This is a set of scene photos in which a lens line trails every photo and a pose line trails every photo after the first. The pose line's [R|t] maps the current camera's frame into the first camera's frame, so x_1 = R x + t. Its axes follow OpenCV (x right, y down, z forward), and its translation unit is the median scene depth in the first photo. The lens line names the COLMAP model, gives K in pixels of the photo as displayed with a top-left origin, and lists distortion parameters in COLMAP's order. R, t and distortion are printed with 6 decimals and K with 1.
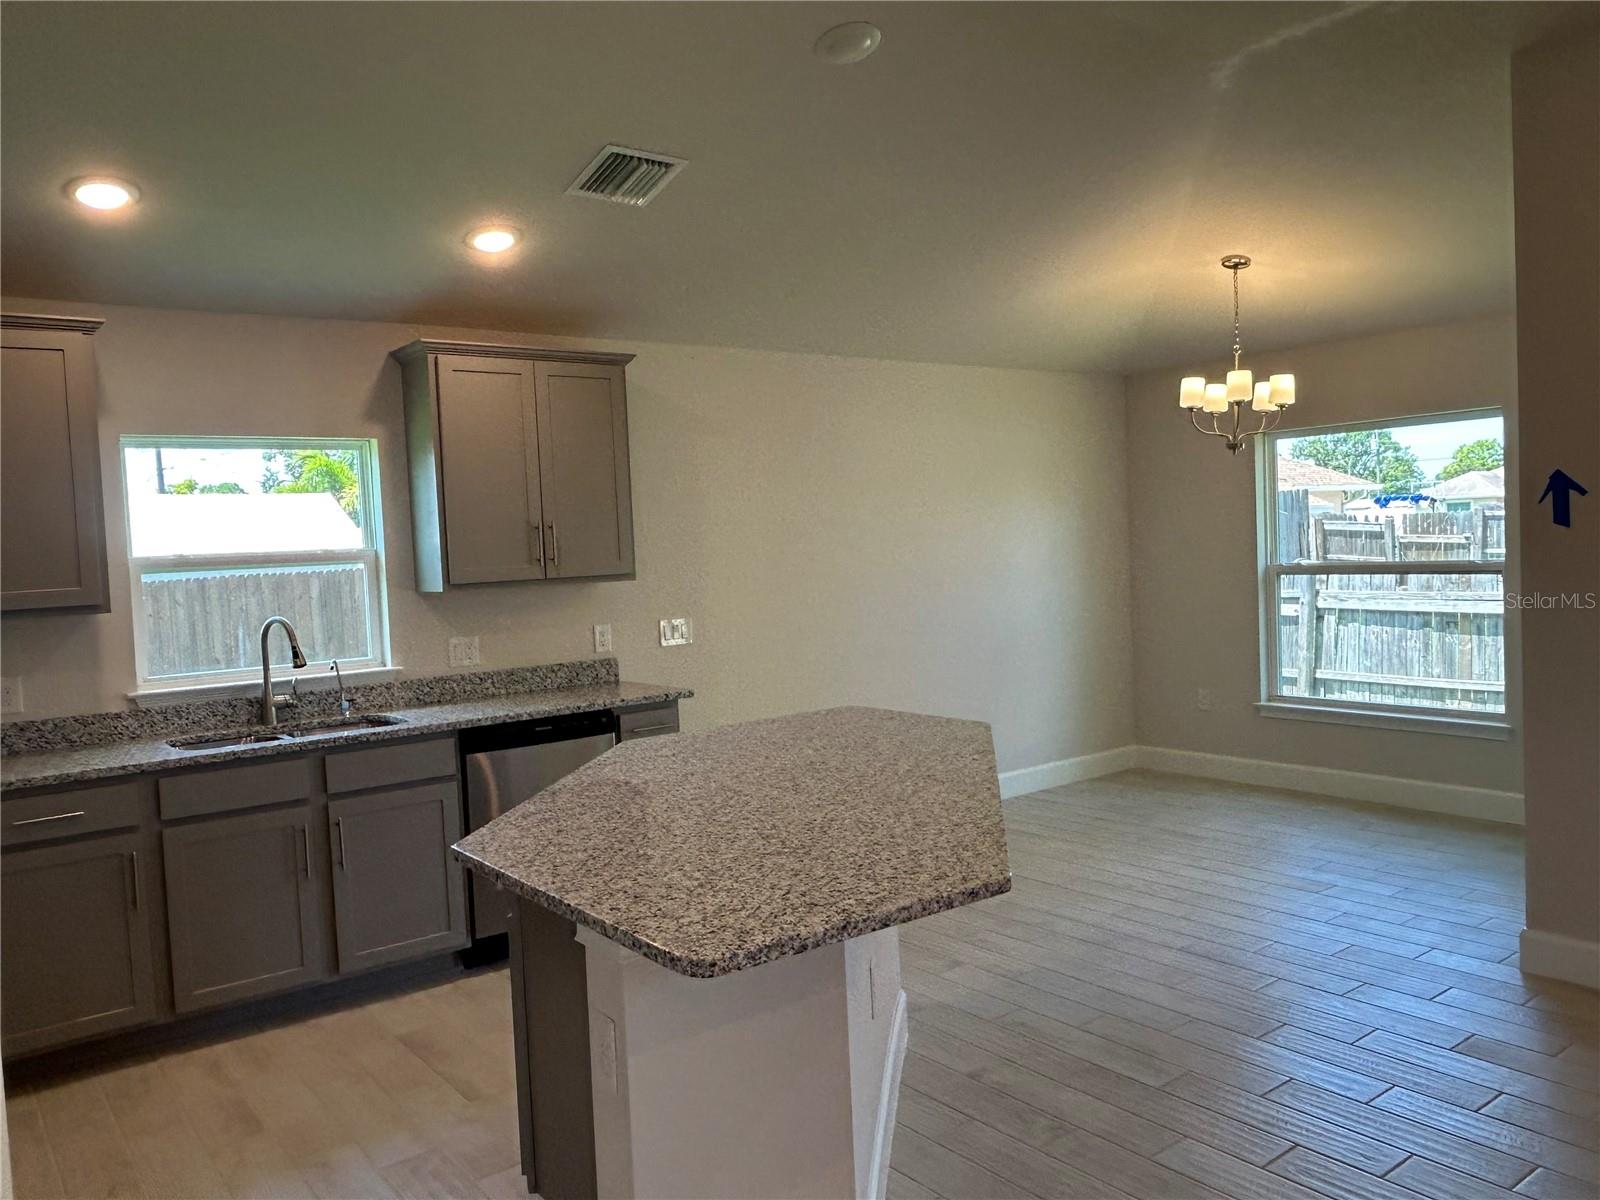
lens RADIAL K [[1218.8, 0, 800.0], [0, 1218.8, 600.0], [0, 0, 1]] dist [-0.021490, -0.004166]
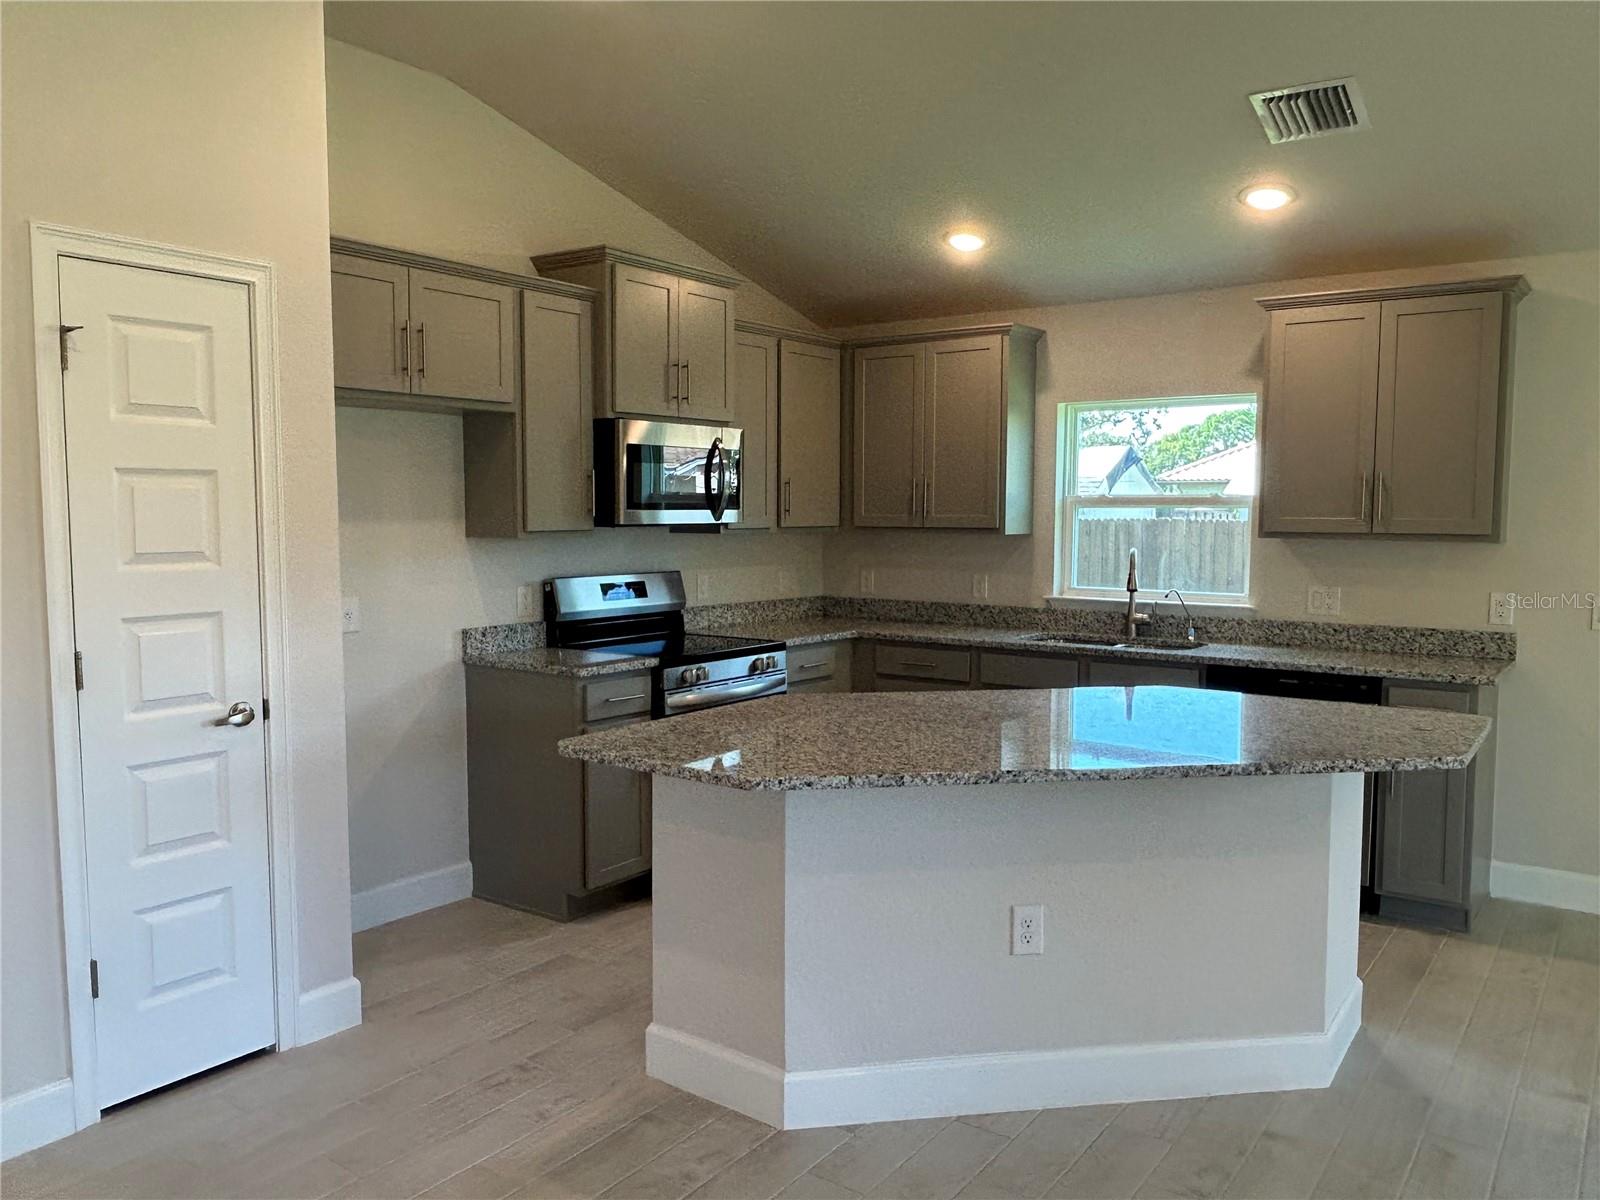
lens RADIAL K [[1218.8, 0, 800.0], [0, 1218.8, 600.0], [0, 0, 1]] dist [-0.021490, -0.004166]
pose [[0.319362, 0.122945, -0.939623, 0.582860], [-0.065426, 0.992043, 0.107566, -0.041628], [0.945371, 0.027123, 0.324865, 0.286843]]
